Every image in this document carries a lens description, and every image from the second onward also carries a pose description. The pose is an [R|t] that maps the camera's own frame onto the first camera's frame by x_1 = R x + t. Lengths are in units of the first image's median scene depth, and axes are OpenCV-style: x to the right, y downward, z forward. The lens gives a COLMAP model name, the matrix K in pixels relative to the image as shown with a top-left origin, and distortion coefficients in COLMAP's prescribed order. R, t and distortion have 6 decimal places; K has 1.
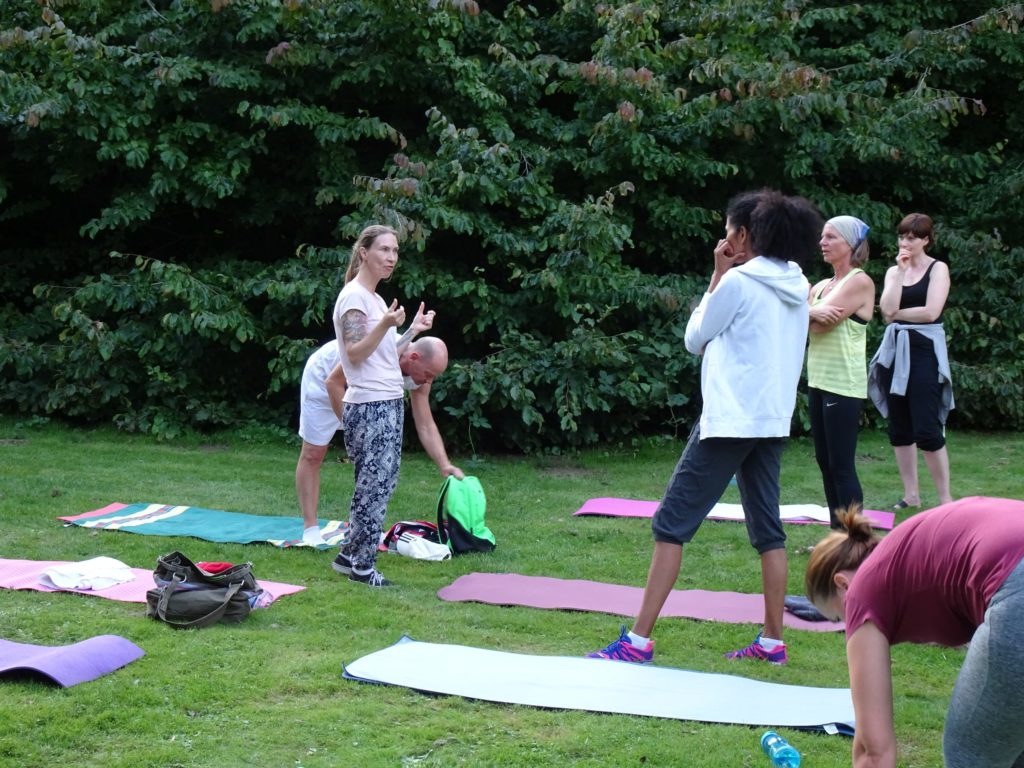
lens RADIAL K [[1748.3, 0, 512.0], [0, 1748.3, 384.0], [0, 0, 1]] dist [0.037054, -0.044694]
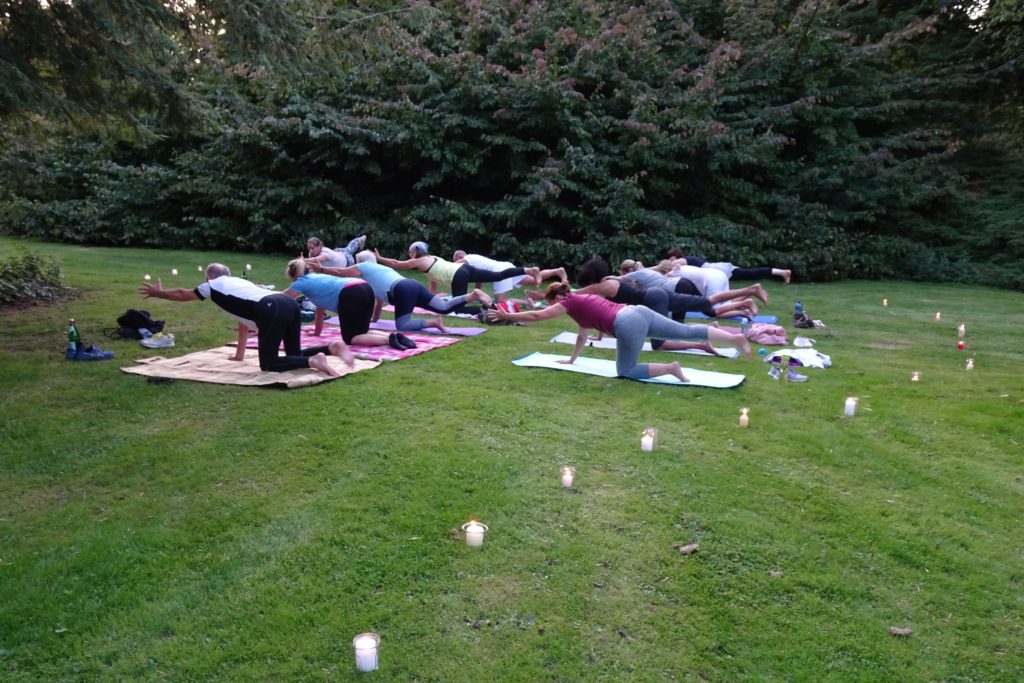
lens RADIAL K [[882.3, 0, 512.0], [0, 882.3, 341.5], [0, 0, 1]] dist [0.036602, 0.000093]
pose [[0.998421, 0.030302, -0.047297, -0.046102], [-0.026627, 0.996715, 0.076487, 0.028743], [0.049460, -0.075107, 0.995948, -0.227151]]
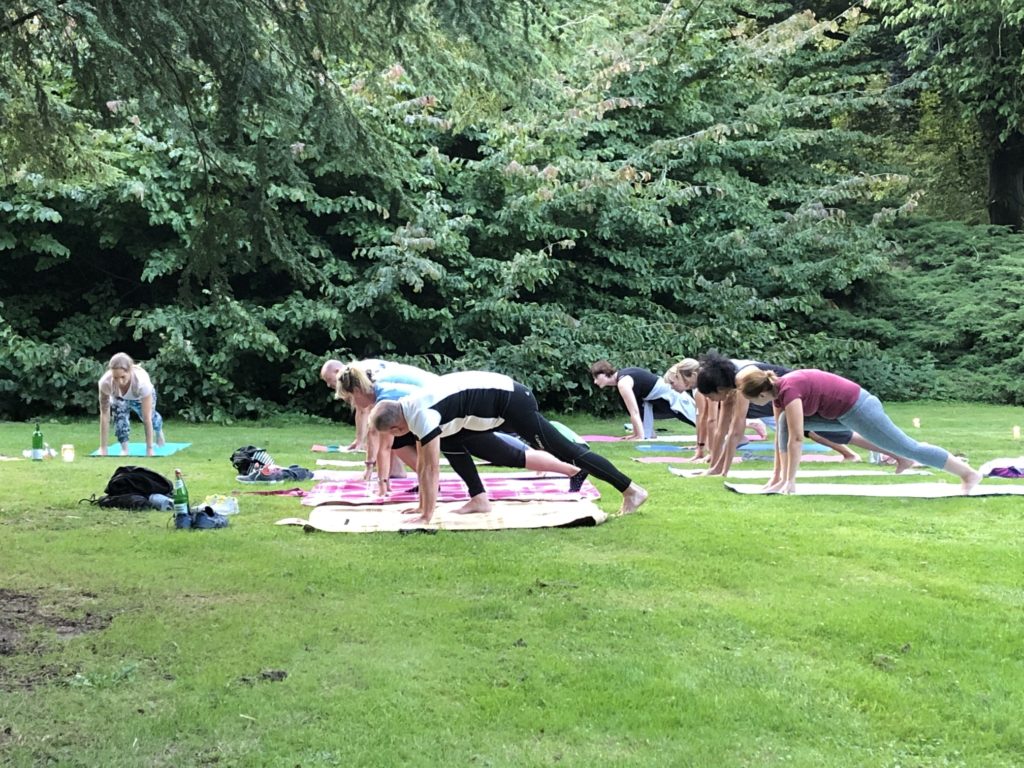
lens RADIAL K [[1849.8, 0, 512.9], [0, 1849.8, 363.4], [0, 0, 1]] dist [0.239853, -1.164660]
pose [[0.937055, -0.022798, 0.348436, -0.484007], [0.043092, 0.997789, -0.050603, 0.065582], [-0.346512, 0.062432, 0.935966, -0.452345]]
